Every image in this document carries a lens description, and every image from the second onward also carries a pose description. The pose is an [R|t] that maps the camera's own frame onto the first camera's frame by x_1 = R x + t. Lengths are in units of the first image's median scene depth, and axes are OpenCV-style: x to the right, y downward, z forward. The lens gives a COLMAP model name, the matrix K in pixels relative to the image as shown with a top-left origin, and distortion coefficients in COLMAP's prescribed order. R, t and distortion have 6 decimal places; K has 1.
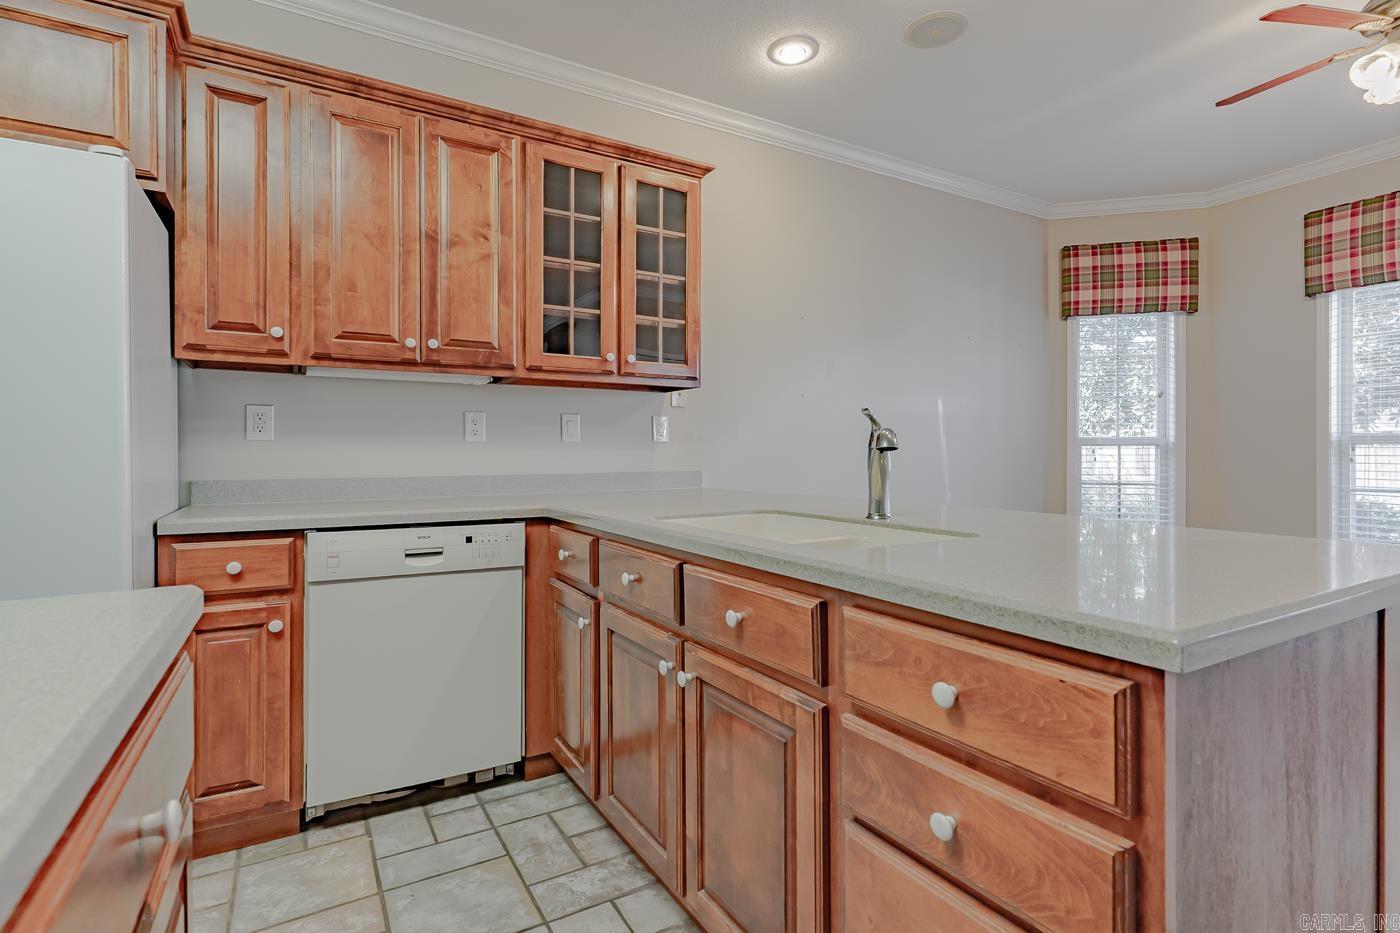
lens RADIAL K [[676.0, 0, 693.8], [0, 676.0, 452.8], [0, 0, 1]] dist [-0.002736, 0.001461]
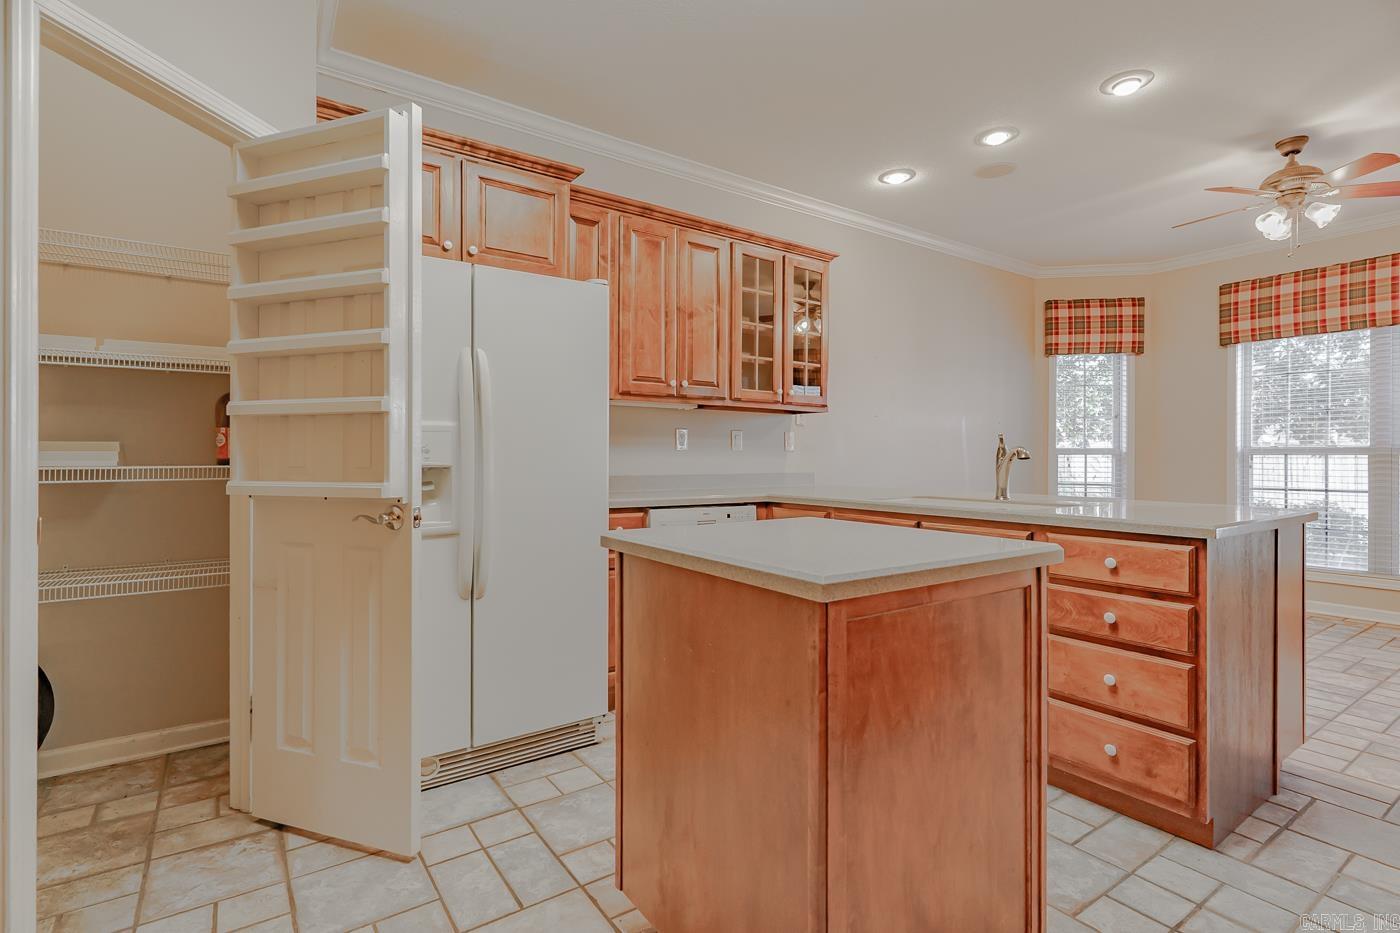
lens RADIAL K [[676.0, 0, 706.1], [0, 676.0, 457.7], [0, 0, 1]] dist [-0.002736, 0.001461]
pose [[0.994694, 0.006260, 0.102686, -0.419230], [-0.006388, 0.999979, 0.000912, -0.002333], [-0.102678, -0.001563, 0.994713, -0.395974]]
